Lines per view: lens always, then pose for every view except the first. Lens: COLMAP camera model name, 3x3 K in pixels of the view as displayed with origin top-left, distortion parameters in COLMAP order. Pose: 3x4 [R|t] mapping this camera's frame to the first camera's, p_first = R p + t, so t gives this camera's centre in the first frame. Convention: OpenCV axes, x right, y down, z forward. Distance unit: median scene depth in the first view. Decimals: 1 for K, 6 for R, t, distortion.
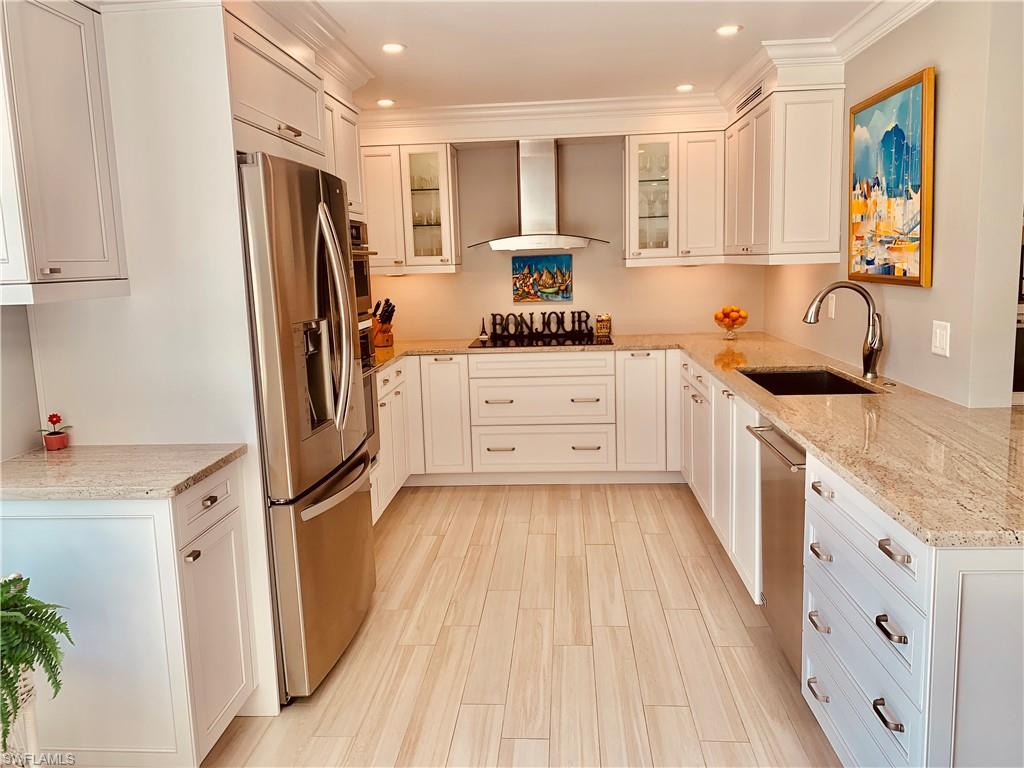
lens RADIAL K [[779.6, 0, 506.8], [0, 779.6, 388.5], [0, 0, 1]] dist [0.023857, -0.027980]
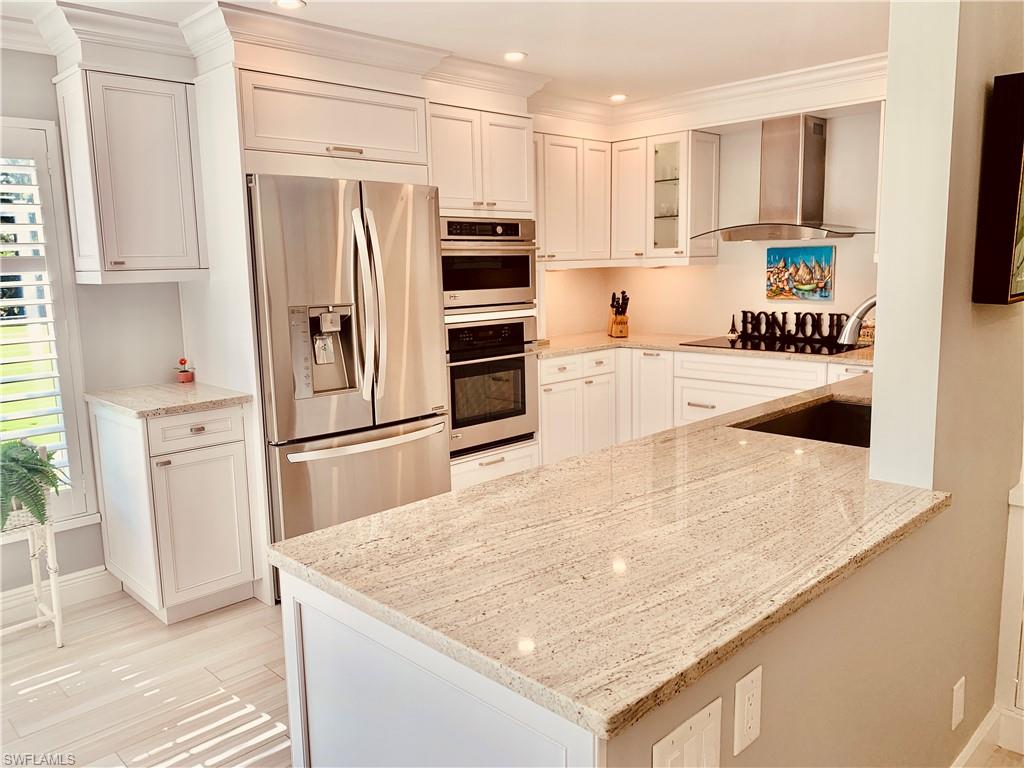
lens RADIAL K [[779.6, 0, 474.9], [0, 779.6, 358.5], [0, 0, 1]] dist [0.023857, -0.027980]
pose [[0.738326, 0.094174, -0.667837, 0.367474], [-0.108952, 0.993852, 0.019694, -0.025132], [0.665586, 0.058222, 0.744047, 0.121367]]
